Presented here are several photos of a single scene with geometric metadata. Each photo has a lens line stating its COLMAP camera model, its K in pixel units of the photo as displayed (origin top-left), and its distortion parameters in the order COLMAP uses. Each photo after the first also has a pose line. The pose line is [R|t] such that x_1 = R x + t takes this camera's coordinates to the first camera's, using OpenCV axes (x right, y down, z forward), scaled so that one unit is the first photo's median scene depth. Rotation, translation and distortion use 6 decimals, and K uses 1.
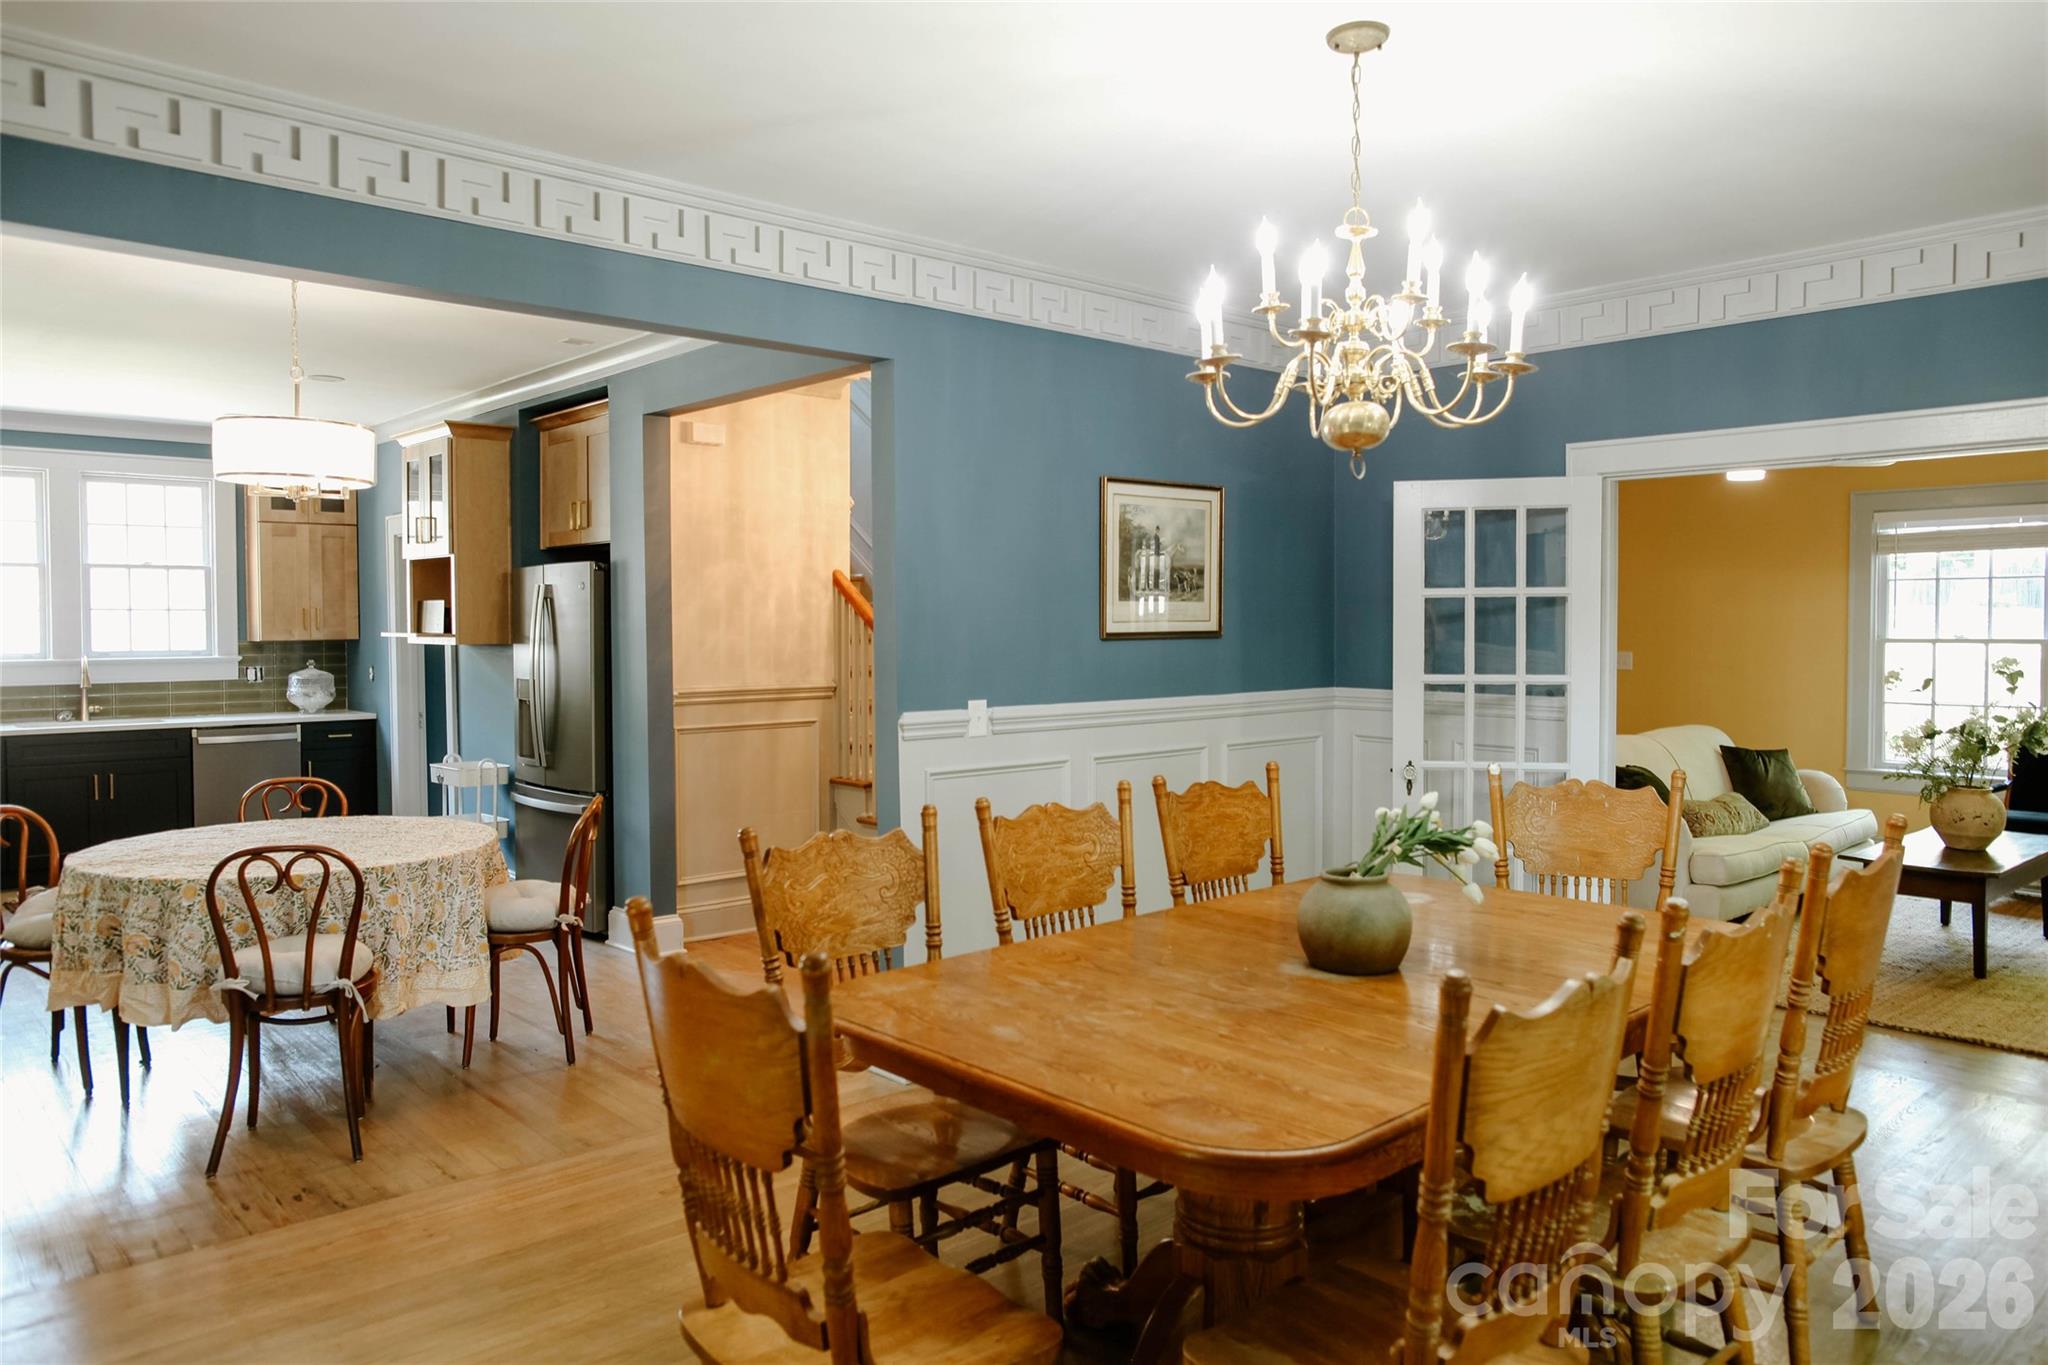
lens RADIAL K [[1395.8, 0, 1020.7], [0, 1395.8, 665.7], [0, 0, 1]] dist [-0.057469, 0.052504]
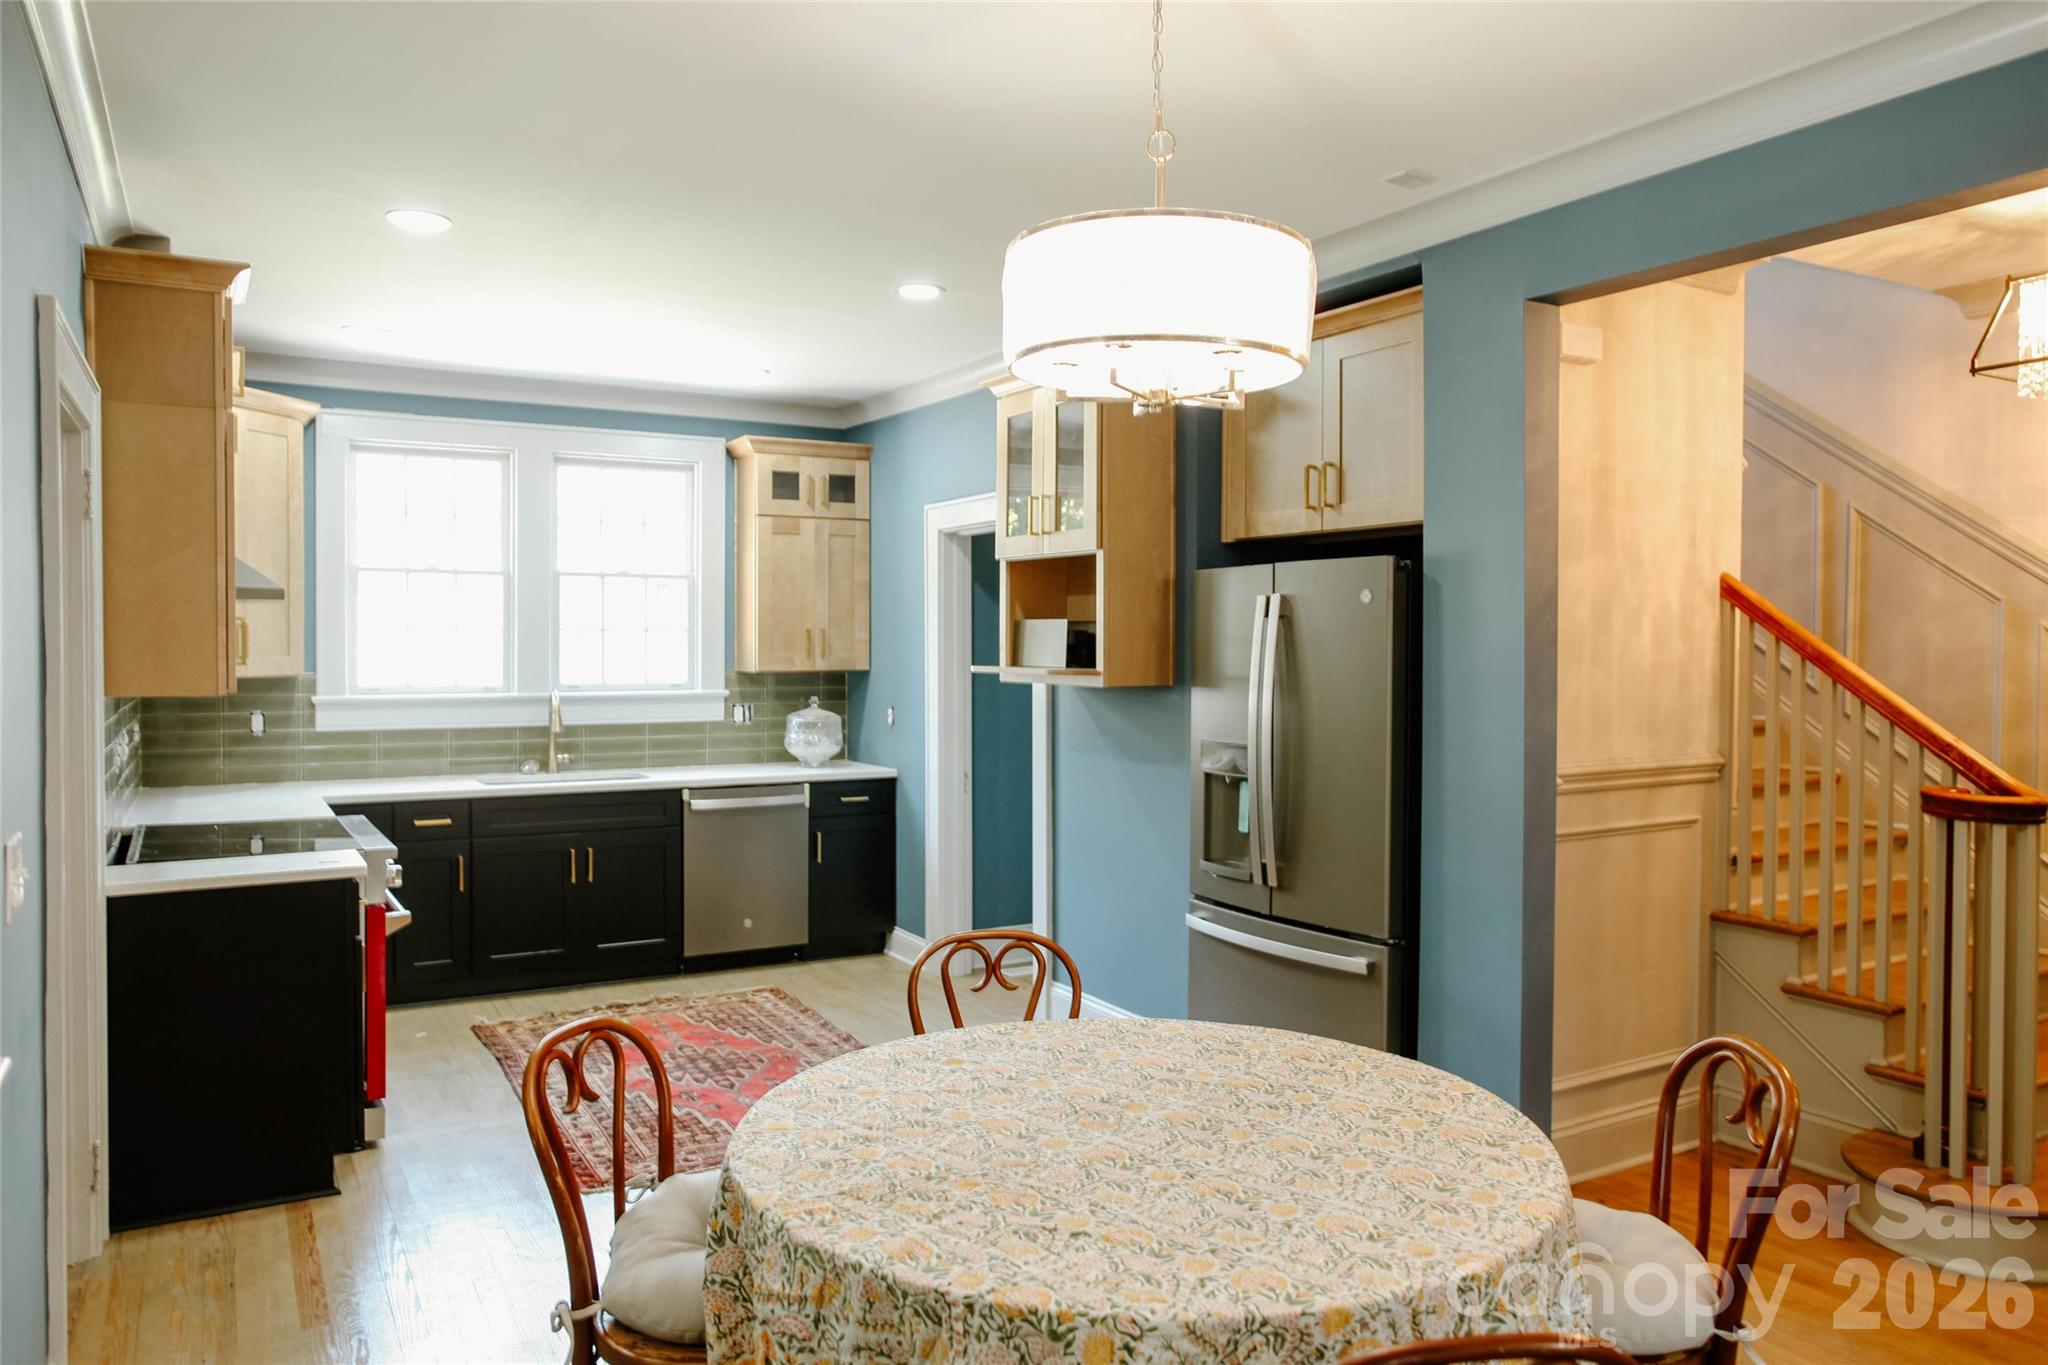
lens RADIAL K [[1395.8, 0, 1020.7], [0, 1395.8, 665.7], [0, 0, 1]] dist [-0.057469, 0.052504]
pose [[0.978289, 0.010780, -0.206964, -0.264779], [-0.014194, 0.999786, -0.015022, -0.012474], [0.206758, 0.017634, 0.978233, 0.293070]]
